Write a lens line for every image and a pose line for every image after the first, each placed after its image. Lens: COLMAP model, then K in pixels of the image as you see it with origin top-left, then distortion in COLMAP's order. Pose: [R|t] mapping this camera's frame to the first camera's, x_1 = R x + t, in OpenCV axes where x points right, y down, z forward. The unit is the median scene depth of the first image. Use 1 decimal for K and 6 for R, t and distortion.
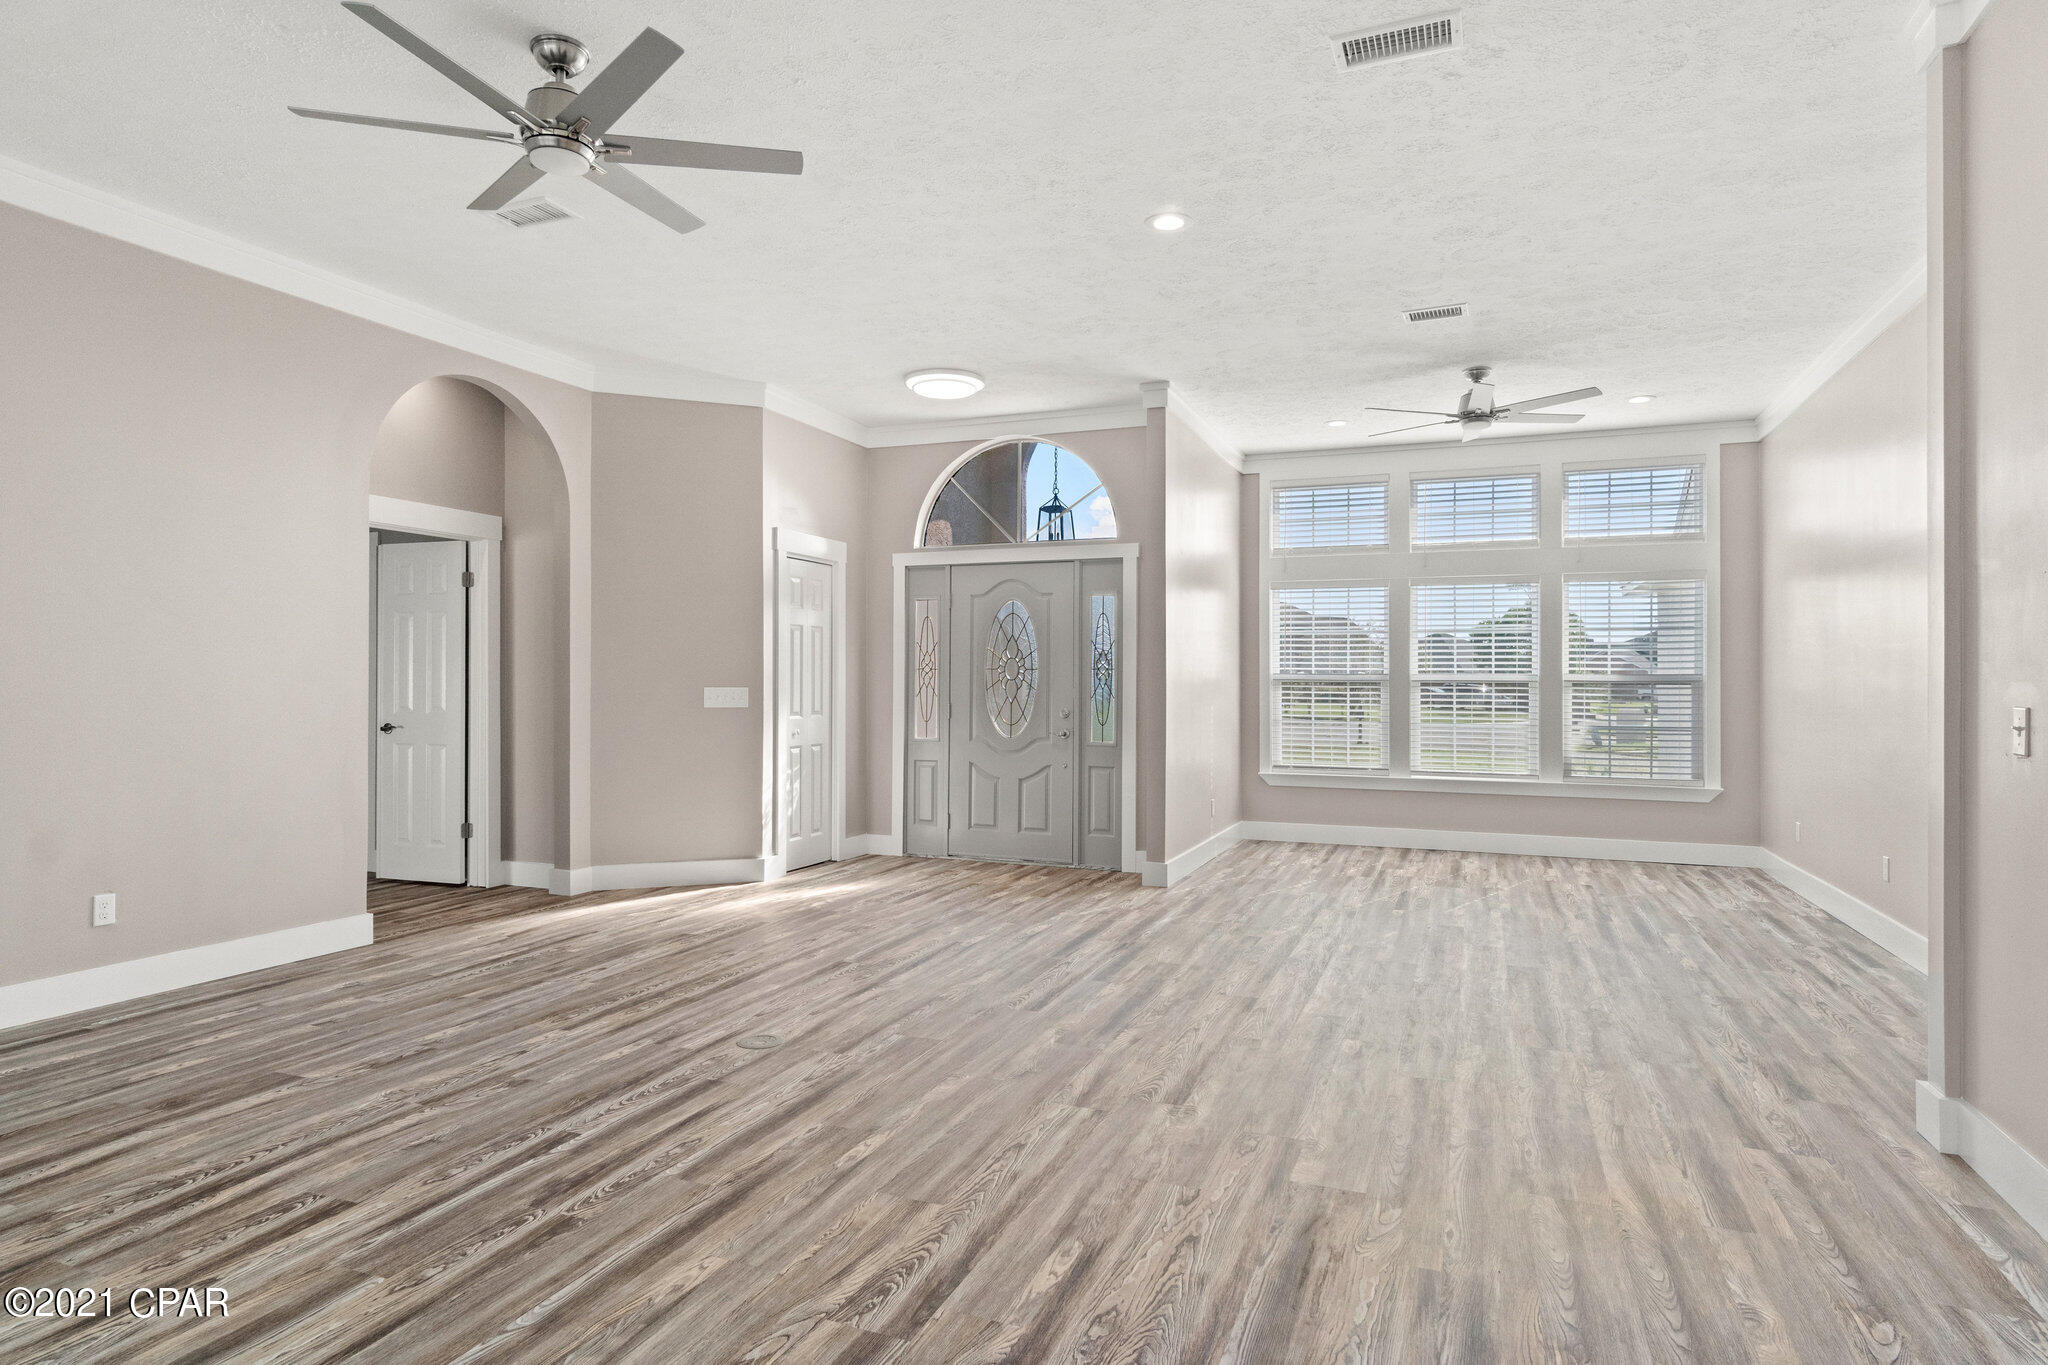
lens RADIAL K [[1133.3, 0, 1024.0], [0, 1133.3, 682.5], [0, 0, 1]] dist [-0.003403, 0.000647]
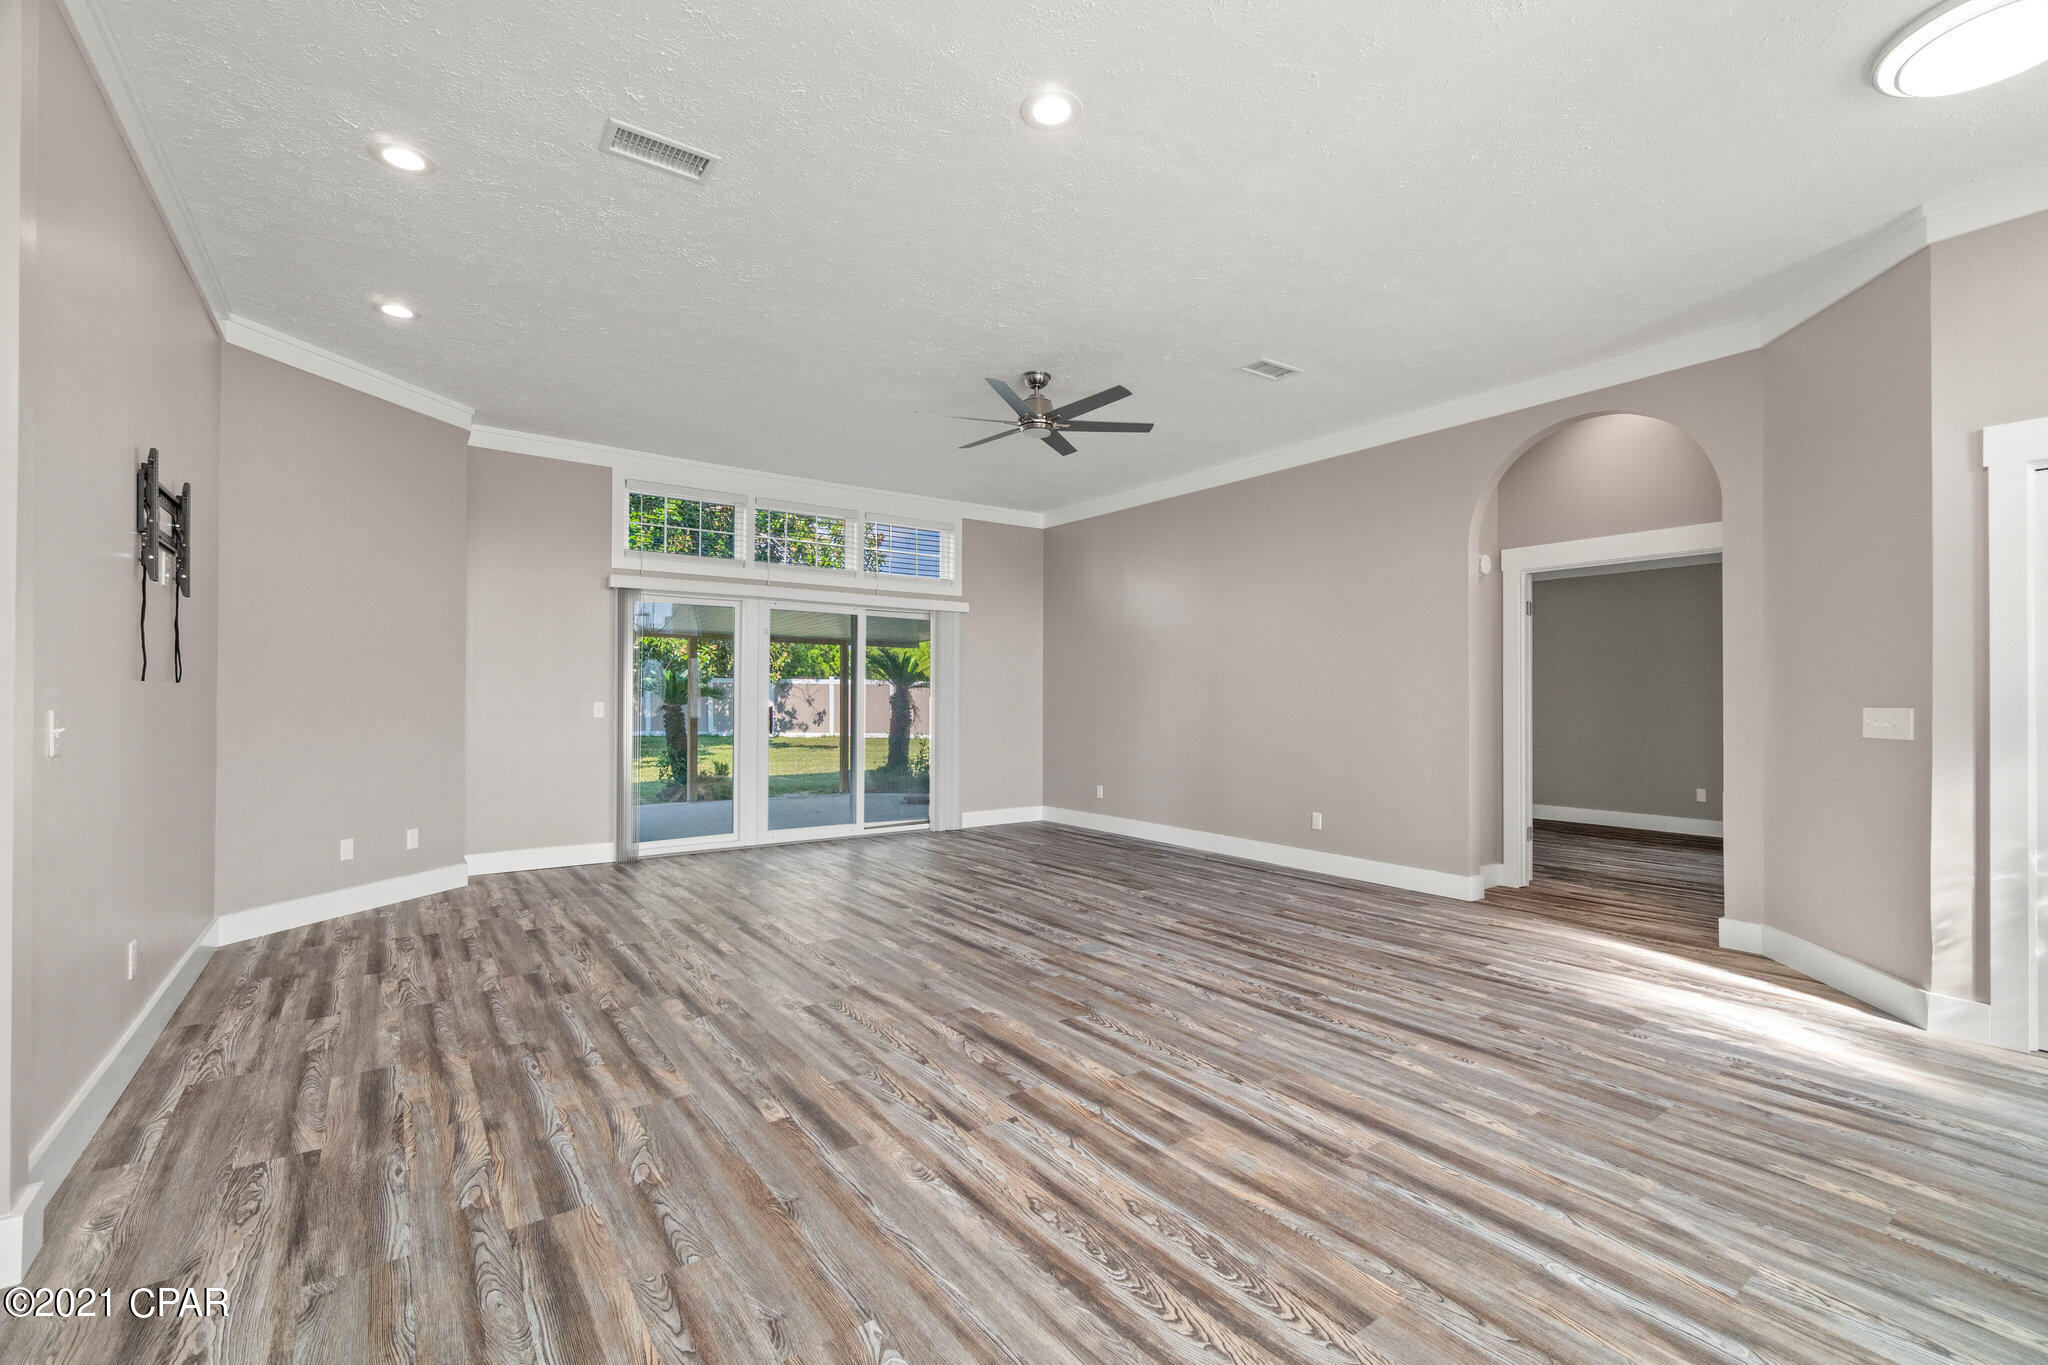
lens RADIAL K [[878.5, 0, 1030.0], [0, 878.5, 687.0], [0, 0, 1]] dist [-0.003092, 0.000643]
pose [[-0.525315, -0.016939, -0.850739, 0.780175], [-0.006924, 0.999854, -0.015632, 0.004969], [0.850879, -0.002321, -0.525356, 1.557466]]
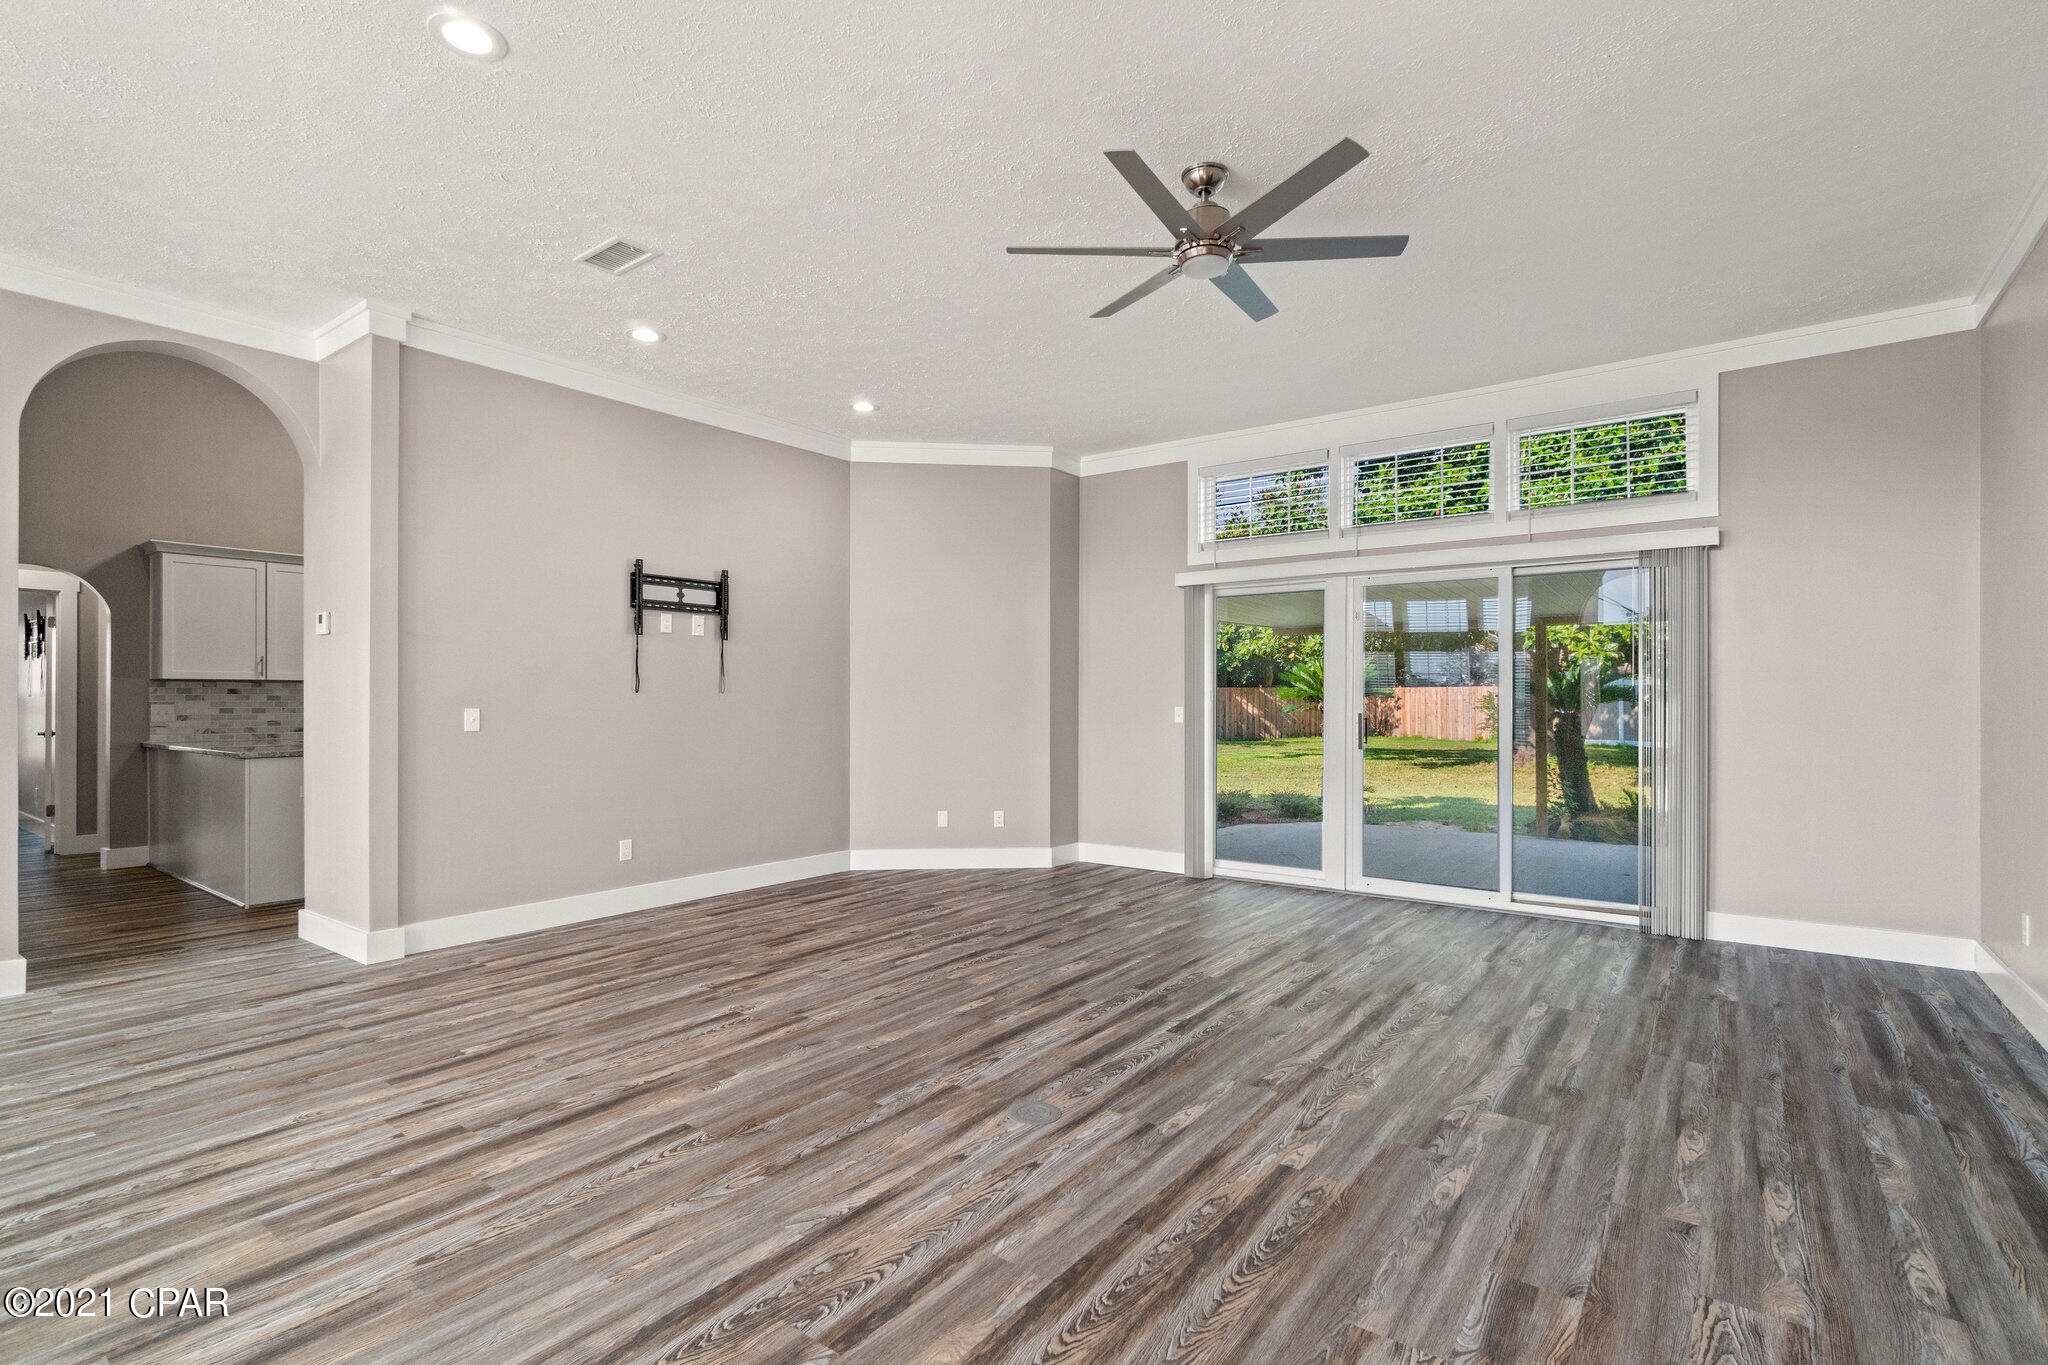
lens RADIAL K [[961.6, 0, 1029.6], [0, 961.6, 695.6], [0, 0, 1]] dist [-0.002368, 0.001061]
pose [[-0.967554, -0.003943, 0.252633, -0.426243], [-0.004958, 0.999982, -0.003379, -0.000975], [-0.252615, -0.004522, -0.967556, 1.766162]]
